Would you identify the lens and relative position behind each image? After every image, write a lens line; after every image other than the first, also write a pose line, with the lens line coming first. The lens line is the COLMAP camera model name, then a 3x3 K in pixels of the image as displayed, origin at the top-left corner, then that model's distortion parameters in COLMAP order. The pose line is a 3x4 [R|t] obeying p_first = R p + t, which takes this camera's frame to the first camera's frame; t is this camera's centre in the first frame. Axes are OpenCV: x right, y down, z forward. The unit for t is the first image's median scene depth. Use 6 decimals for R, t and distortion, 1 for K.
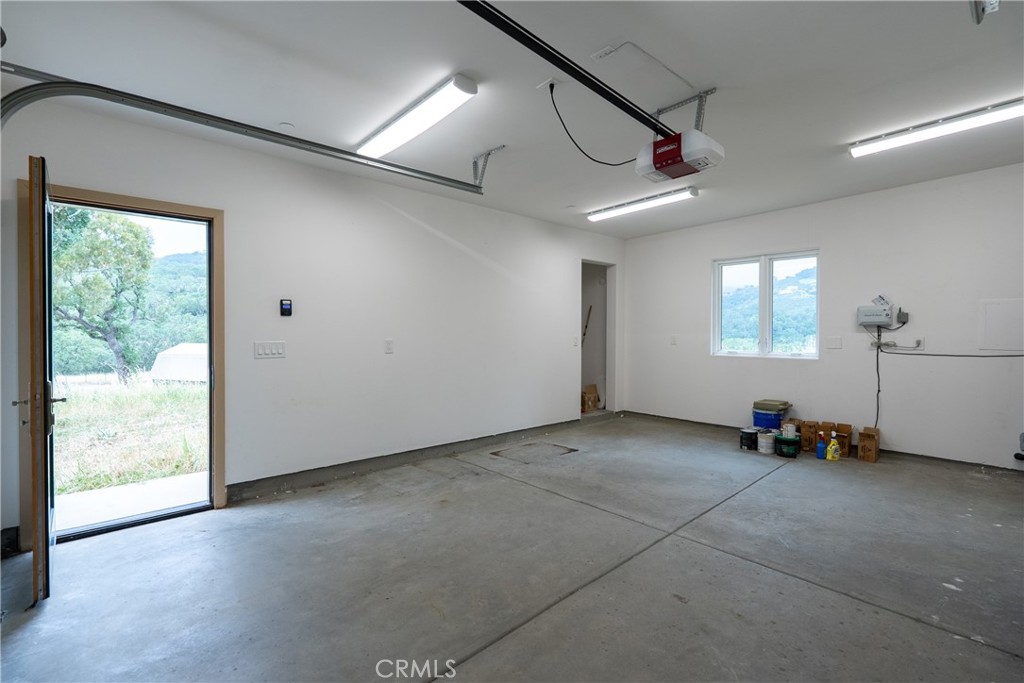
lens RADIAL K [[462.0, 0, 512.7], [0, 462.0, 339.2], [0, 0, 1]] dist [-0.017669, 0.001386]
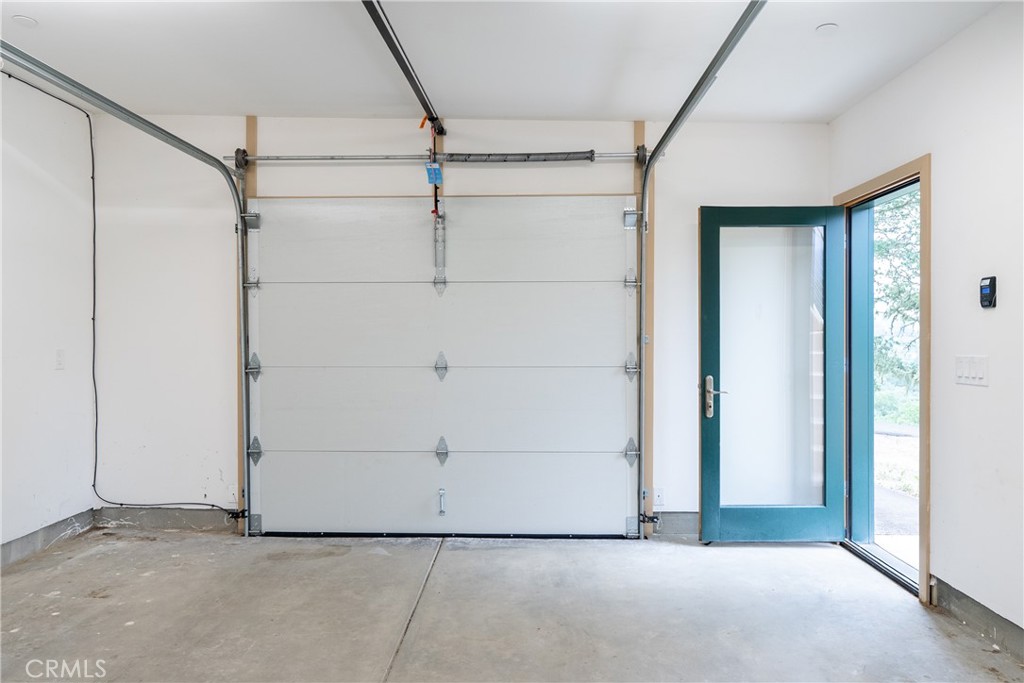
lens RADIAL K [[693.8, 0, 512.9], [0, 693.8, 340.5], [0, 0, 1]] dist [0.002389, -0.000239]
pose [[-0.708049, 0.003012, -0.706157, 0.596271], [-0.008027, 0.999892, 0.012313, -0.023585], [0.706118, 0.014387, -0.707948, 1.552629]]
